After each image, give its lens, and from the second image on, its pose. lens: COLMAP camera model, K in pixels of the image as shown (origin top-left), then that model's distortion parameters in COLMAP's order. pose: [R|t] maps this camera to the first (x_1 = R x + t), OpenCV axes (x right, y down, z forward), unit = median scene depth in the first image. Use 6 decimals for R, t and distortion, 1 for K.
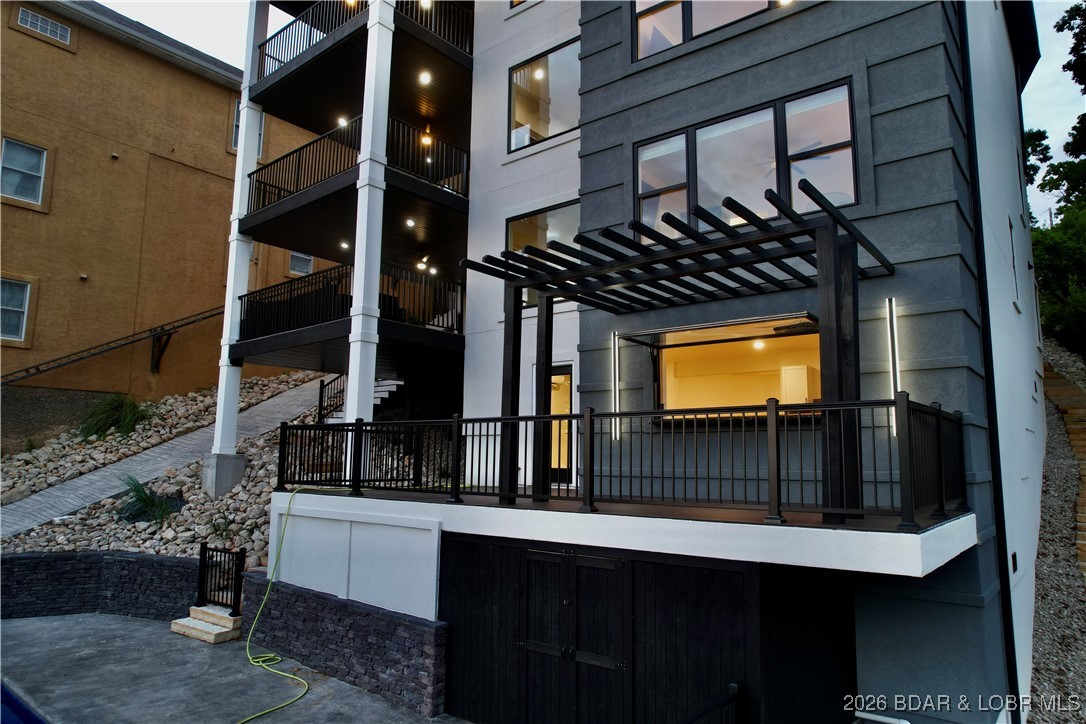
lens RADIAL K [[693.2, 0, 545.1], [0, 693.2, 366.8], [0, 0, 1]] dist [-0.070210, 0.064826]
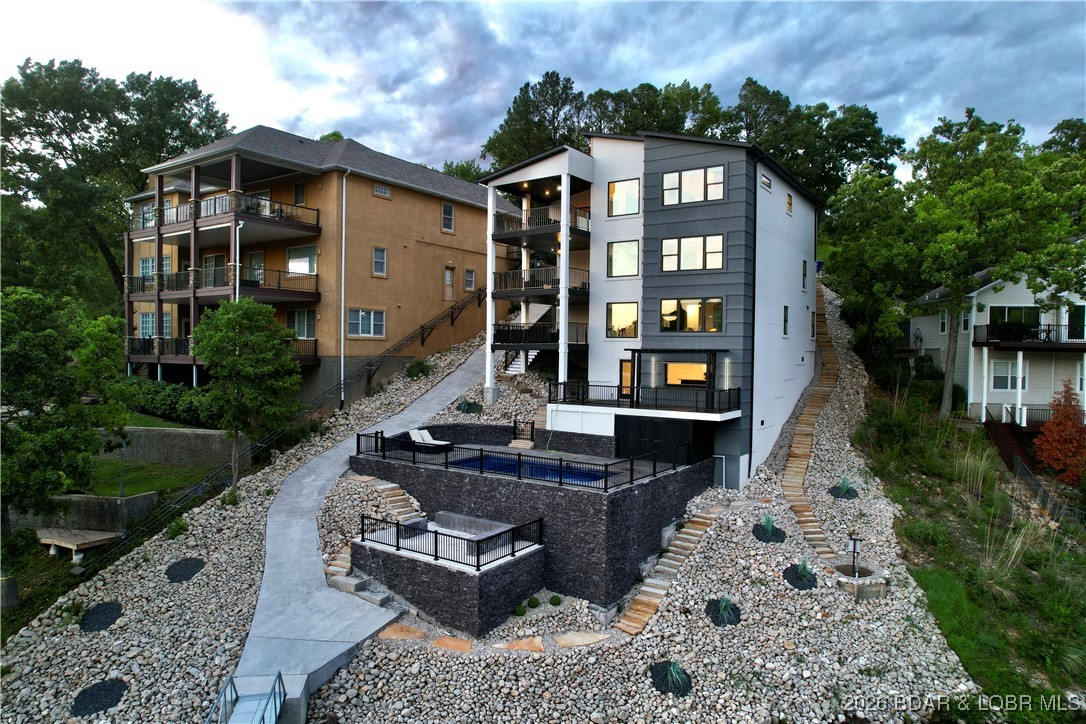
lens RADIAL K [[693.2, 0, 545.1], [0, 693.2, 366.8], [0, 0, 1]] dist [-0.070210, 0.064826]
pose [[0.996511, -0.001071, 0.083453, -0.595315], [-0.012116, 0.987468, 0.157355, -0.443132], [-0.082576, -0.157817, 0.984010, -1.924811]]
